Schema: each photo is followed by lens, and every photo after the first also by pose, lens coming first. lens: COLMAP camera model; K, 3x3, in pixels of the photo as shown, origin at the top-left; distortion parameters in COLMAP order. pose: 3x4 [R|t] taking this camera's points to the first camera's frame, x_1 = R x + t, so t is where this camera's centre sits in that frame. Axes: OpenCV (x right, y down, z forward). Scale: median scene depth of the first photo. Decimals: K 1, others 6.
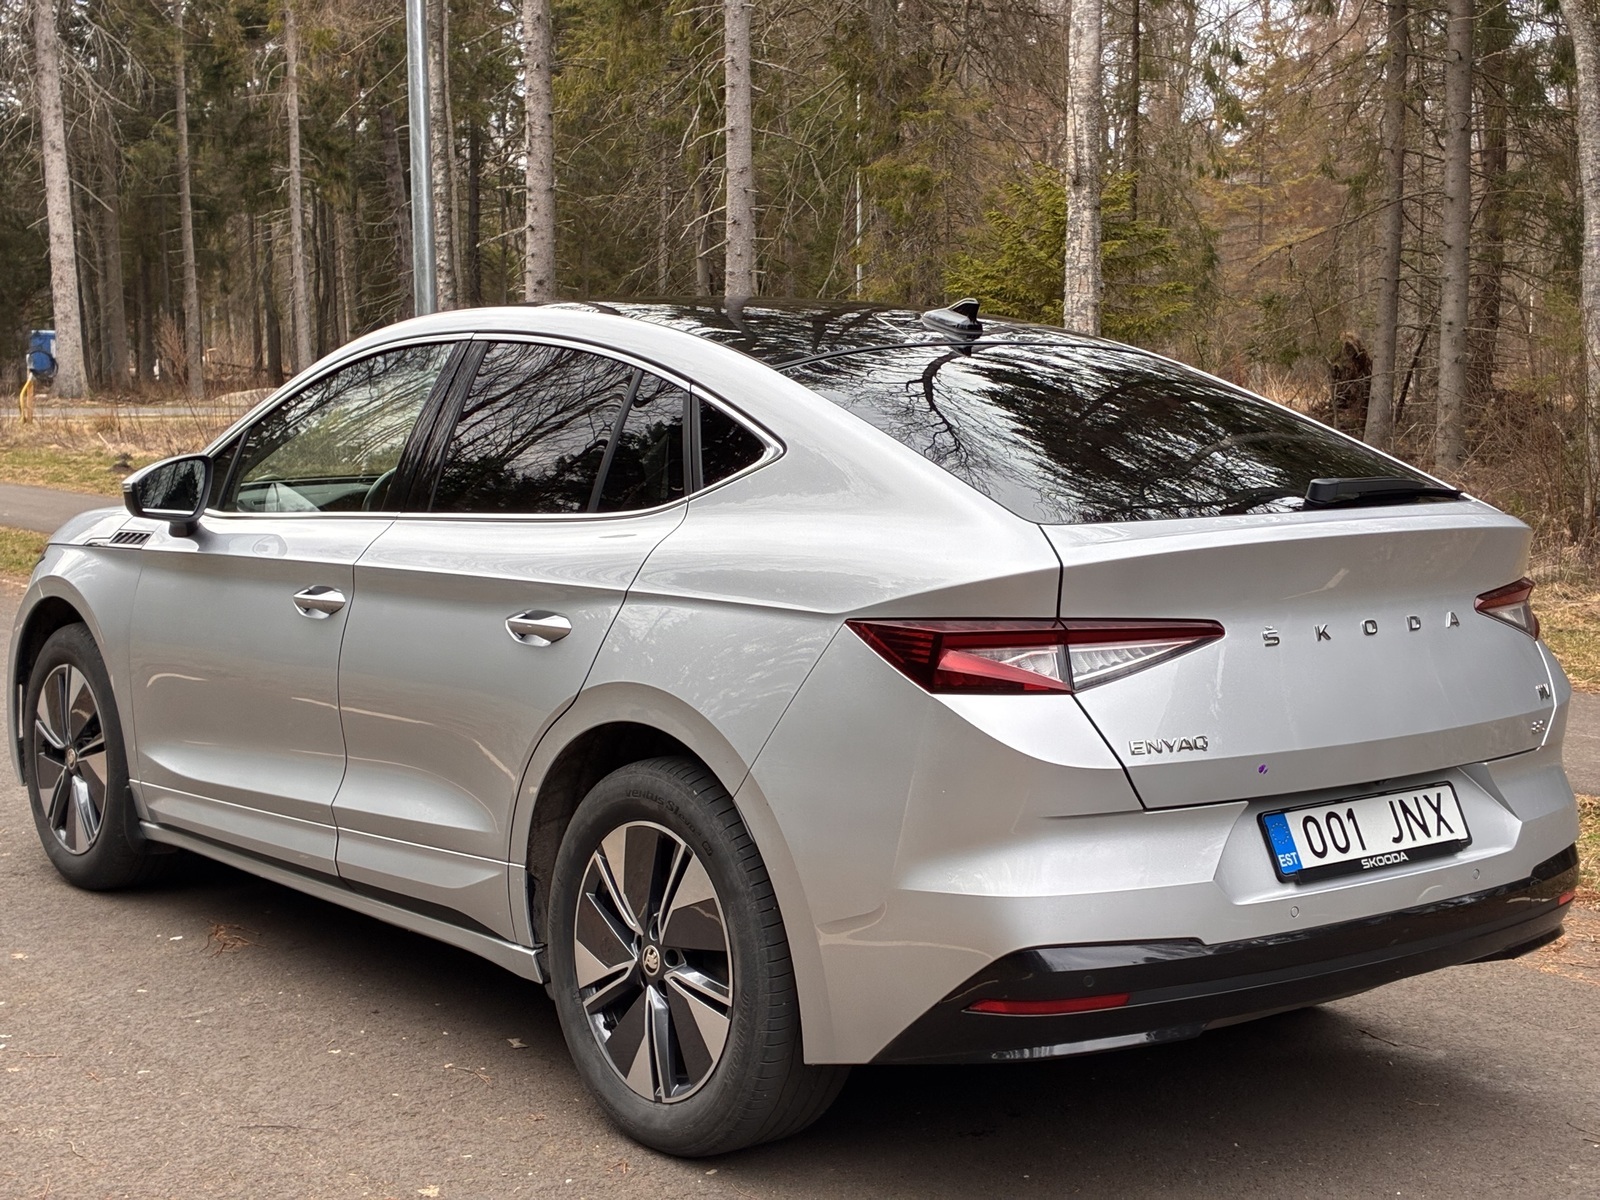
lens RADIAL K [[2545.9, 0, 800.8], [0, 2545.9, 463.5], [0, 0, 1]] dist [0.000438, -0.042939]
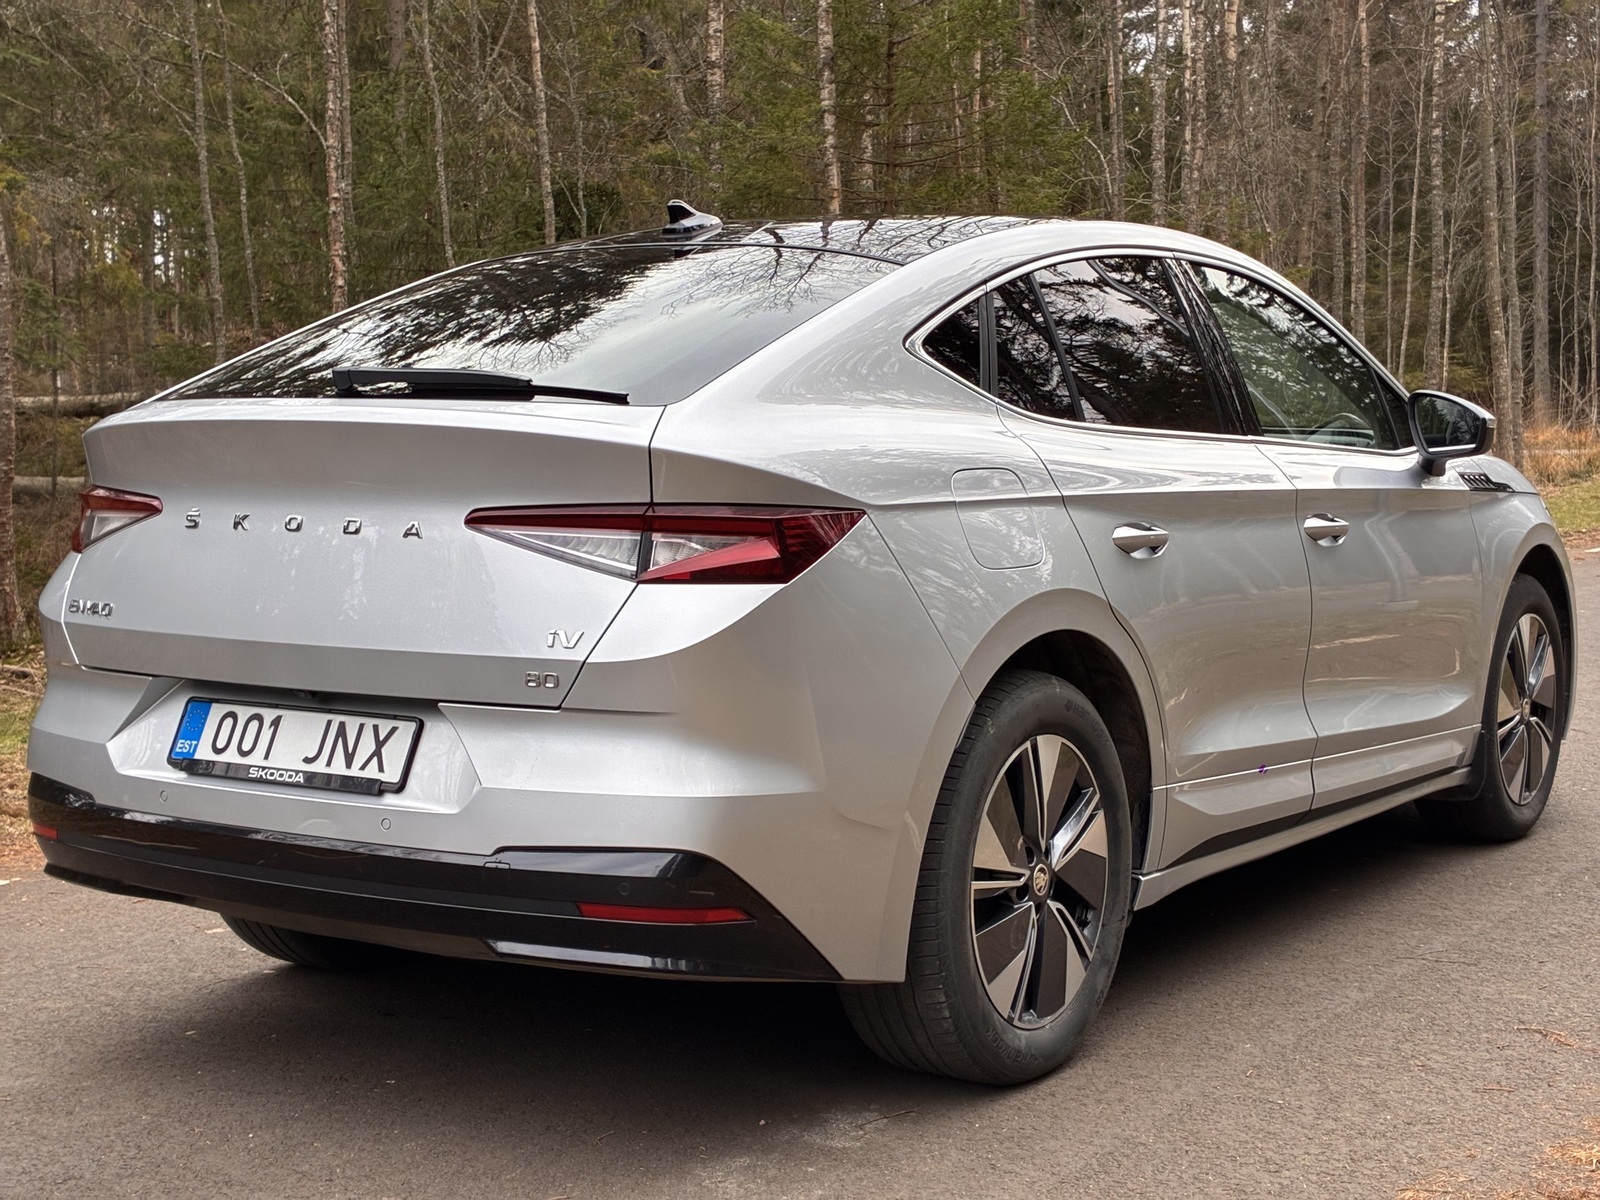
lens RADIAL K [[2451.7, 0, 800.0], [0, 2451.7, 600.0], [0, 0, 1]] dist [0.261121, -1.269005]
pose [[0.316347, 0.076684, -0.945539, 1.130295], [-0.048121, 0.996741, 0.064737, 0.025785], [0.947422, 0.025021, 0.319006, 0.892865]]
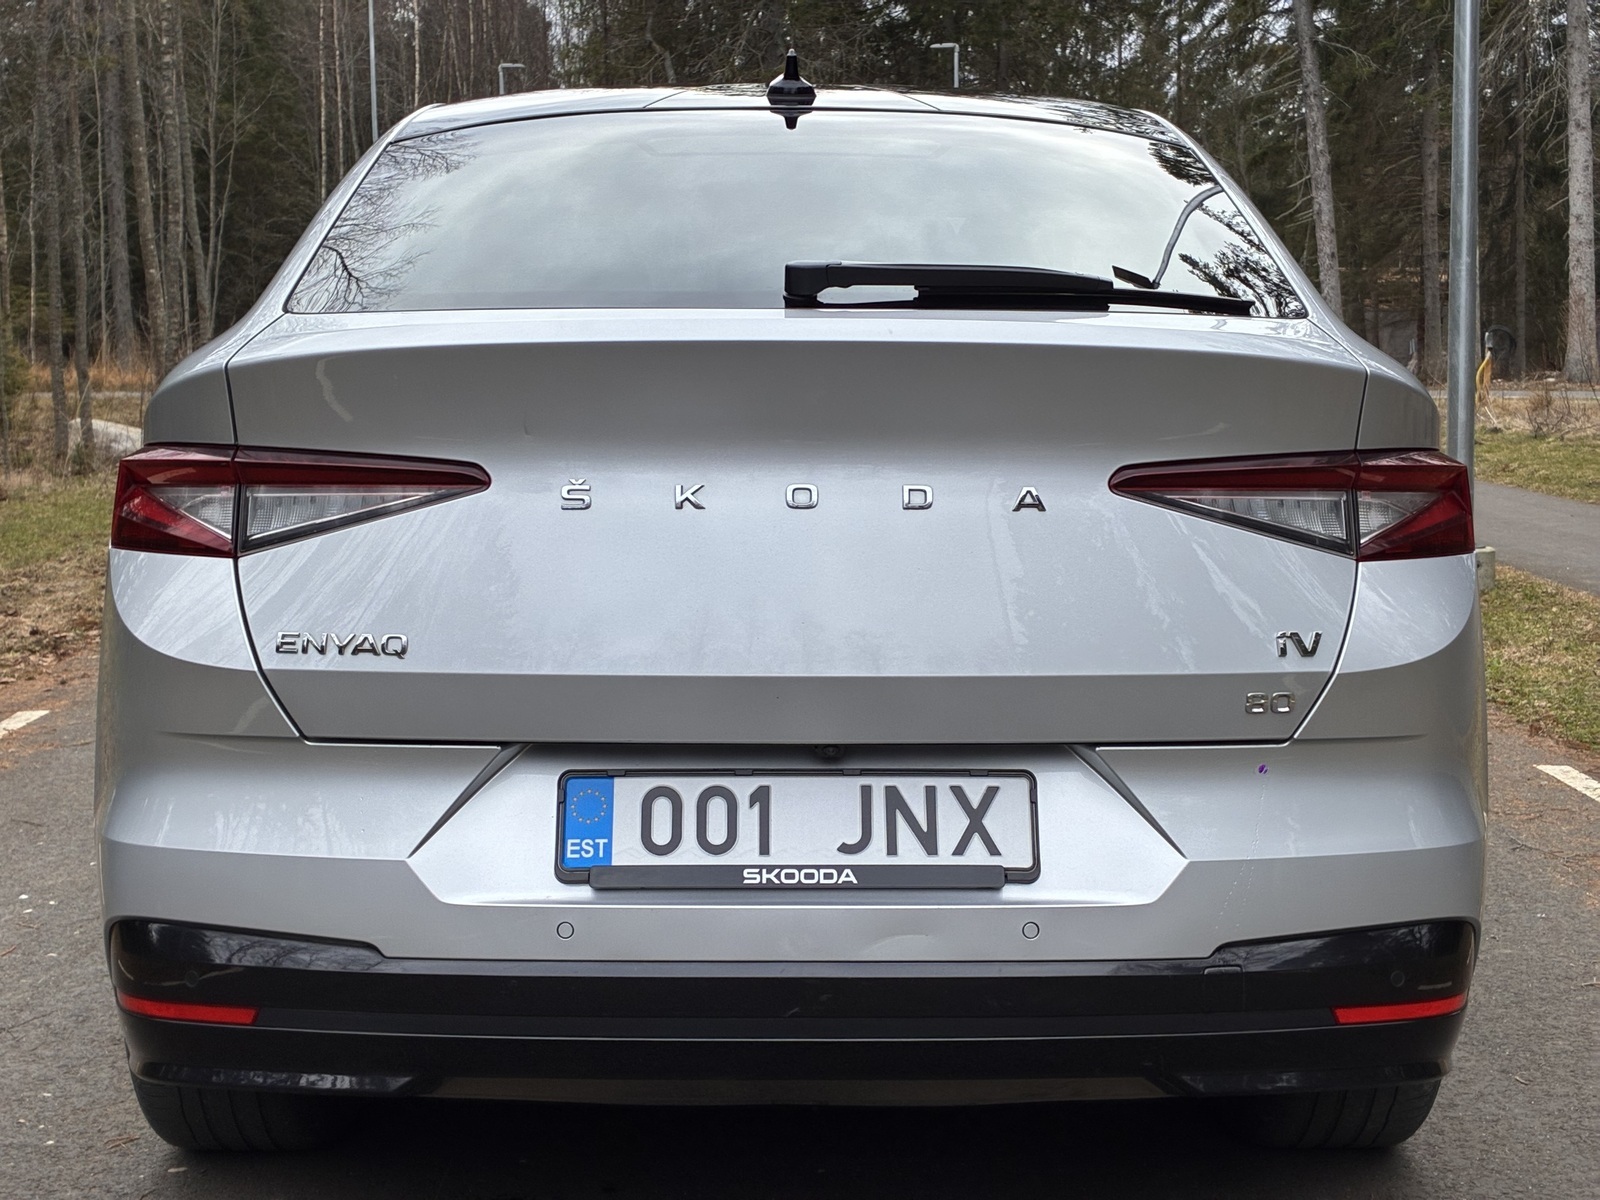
lens RADIAL K [[2451.7, 0, 800.0], [0, 2451.7, 600.0], [0, 0, 1]] dist [0.261121, -1.269005]
pose [[0.790396, 0.062912, -0.609357, 0.585480], [-0.030090, 0.997499, 0.063955, 0.051833], [0.611857, -0.032214, 0.790312, 0.535742]]
